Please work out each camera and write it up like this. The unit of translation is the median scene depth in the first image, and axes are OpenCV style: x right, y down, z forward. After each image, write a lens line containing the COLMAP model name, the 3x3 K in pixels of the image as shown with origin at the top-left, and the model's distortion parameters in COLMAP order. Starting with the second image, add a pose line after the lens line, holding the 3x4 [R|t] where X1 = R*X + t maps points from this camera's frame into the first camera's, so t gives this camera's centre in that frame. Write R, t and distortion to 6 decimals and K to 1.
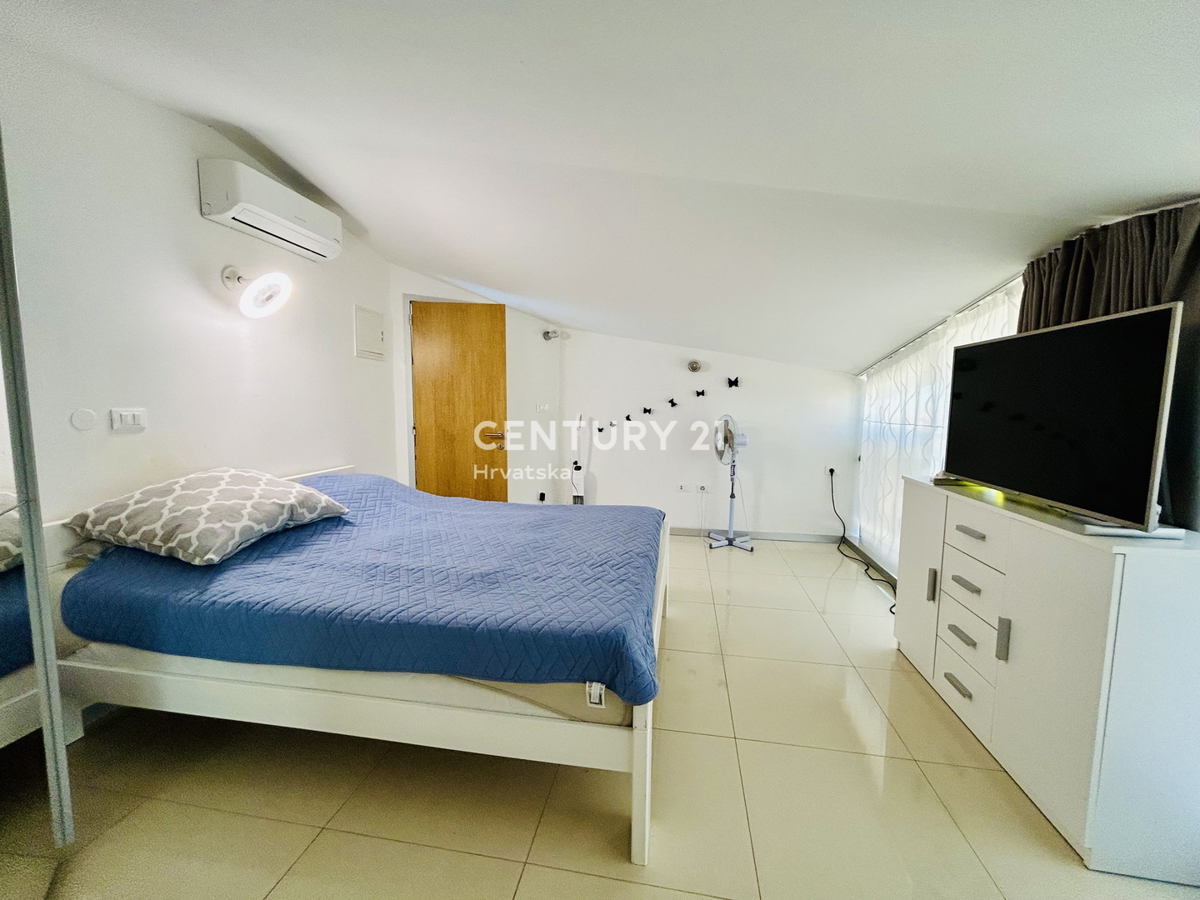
lens RADIAL K [[484.1, 0, 597.9], [0, 484.1, 449.1], [0, 0, 1]] dist [-0.002657, 0.001159]
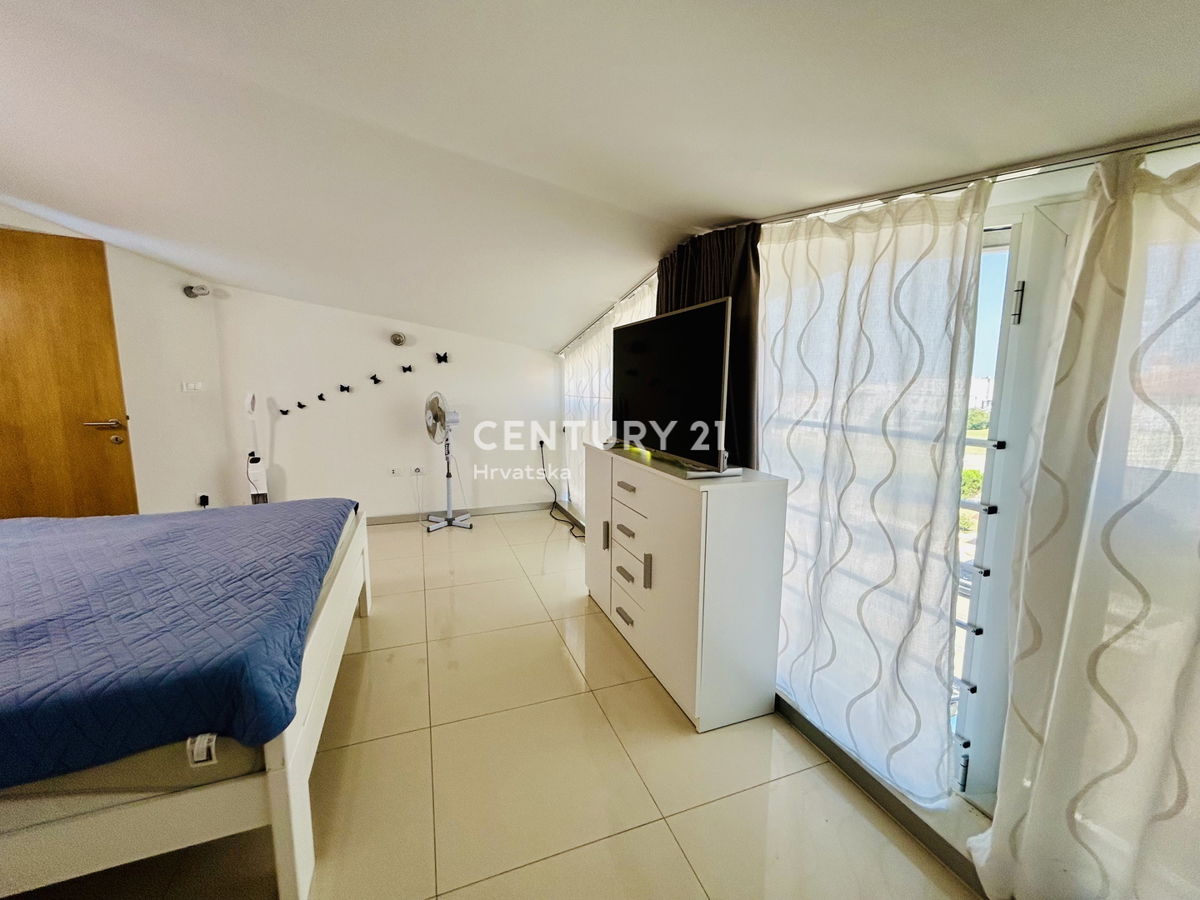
lens RADIAL K [[484.1, 0, 597.0], [0, 484.1, 450.1], [0, 0, 1]] dist [-0.002657, 0.001159]
pose [[0.864360, -0.074472, 0.497328, 0.113333], [0.052018, 0.996909, 0.058874, 0.009272], [-0.500176, -0.025019, 0.865563, 0.015163]]
